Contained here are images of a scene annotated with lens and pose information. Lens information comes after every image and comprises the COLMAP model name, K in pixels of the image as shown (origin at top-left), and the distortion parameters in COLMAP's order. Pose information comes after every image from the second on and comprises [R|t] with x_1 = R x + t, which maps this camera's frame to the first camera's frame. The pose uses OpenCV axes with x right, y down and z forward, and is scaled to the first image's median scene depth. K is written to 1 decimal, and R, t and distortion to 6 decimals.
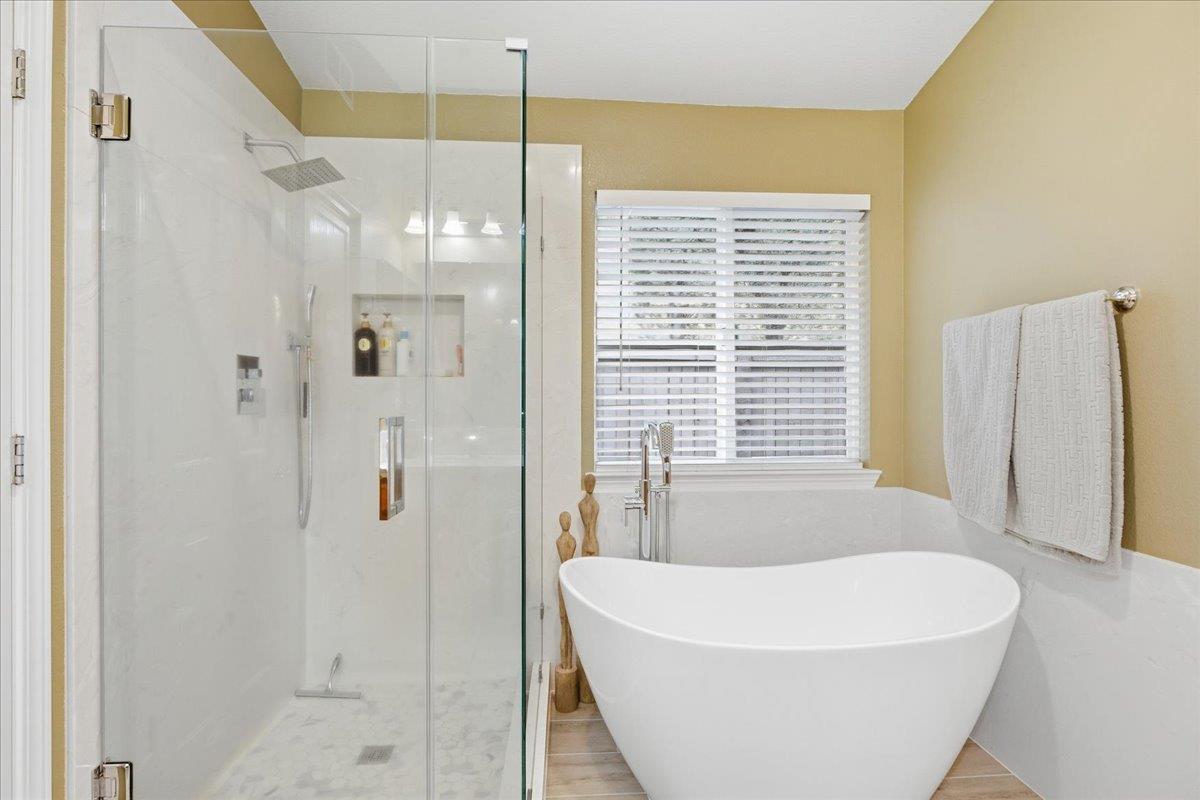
lens RADIAL K [[568.5, 0, 600.0], [0, 568.5, 400.0], [0, 0, 1]] dist [-0.034796, 0.000218]
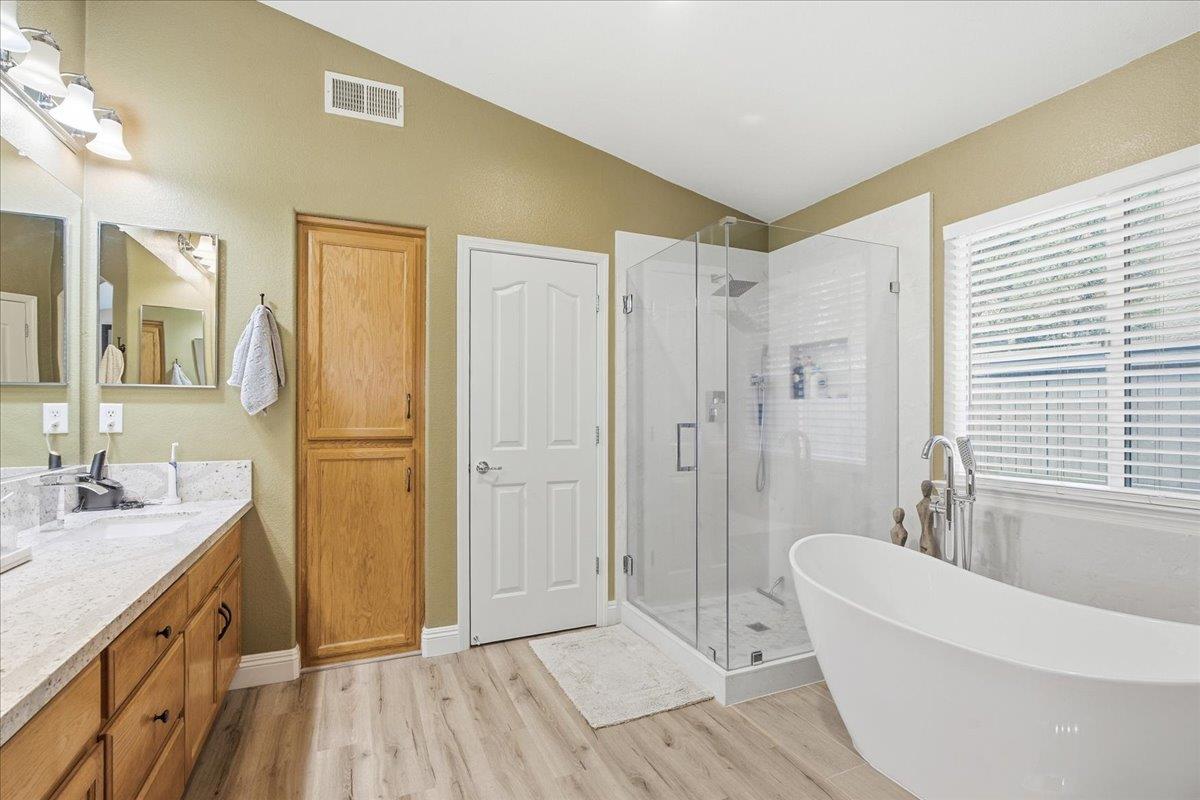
lens RADIAL K [[554.4, 0, 601.9], [0, 554.4, 405.3], [0, 0, 1]] dist [-0.010735, 0.001315]
pose [[0.336341, -0.006831, -0.941715, 0.857003], [-0.000795, 0.999971, -0.007537, -0.012273], [0.941740, 0.003283, 0.336326, 0.002233]]
